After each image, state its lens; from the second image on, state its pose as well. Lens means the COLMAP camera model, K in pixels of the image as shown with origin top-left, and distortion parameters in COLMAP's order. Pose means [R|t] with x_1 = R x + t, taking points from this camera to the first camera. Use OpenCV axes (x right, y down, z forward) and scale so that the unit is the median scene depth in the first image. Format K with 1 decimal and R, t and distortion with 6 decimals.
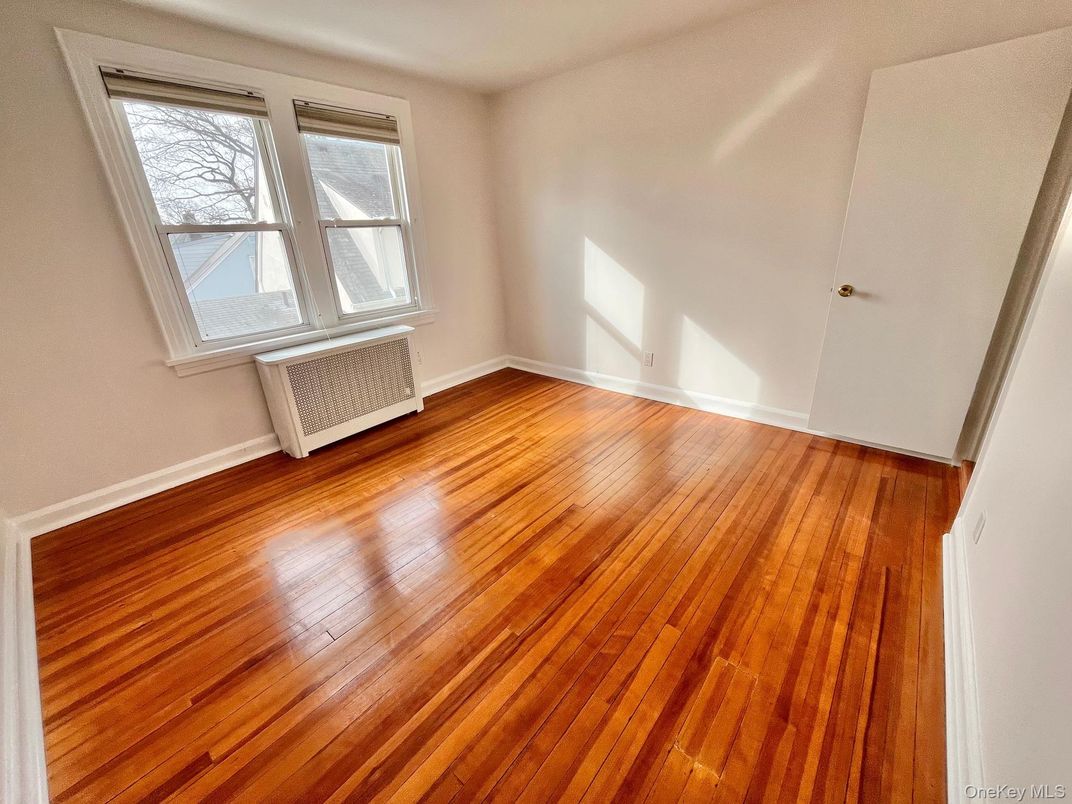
lens RADIAL K [[432.8, 0, 536.0], [0, 432.8, 402.0], [0, 0, 1]] dist [-0.000831, 0.000164]
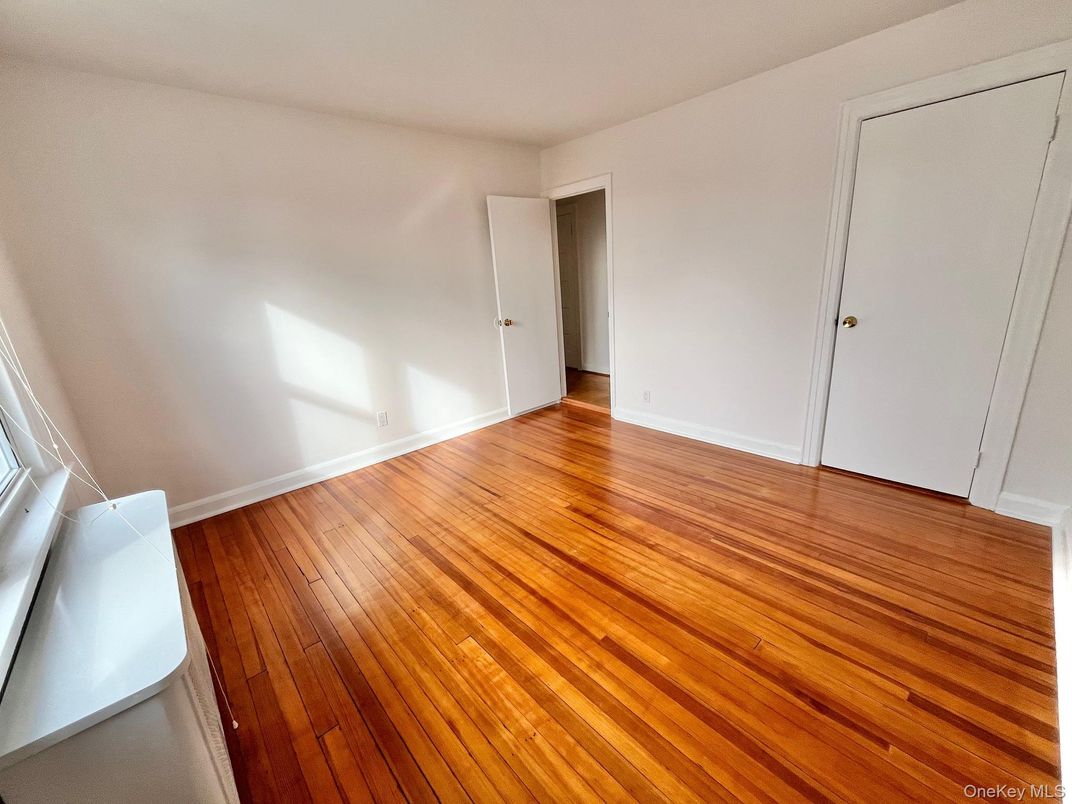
lens RADIAL K [[432.8, 0, 536.0], [0, 432.8, 402.0], [0, 0, 1]] dist [-0.000831, 0.000164]
pose [[0.131175, -0.243210, 0.961063, -0.865838], [0.416882, 0.893091, 0.169109, -0.215599], [-0.899446, 0.378467, 0.218541, 0.655380]]
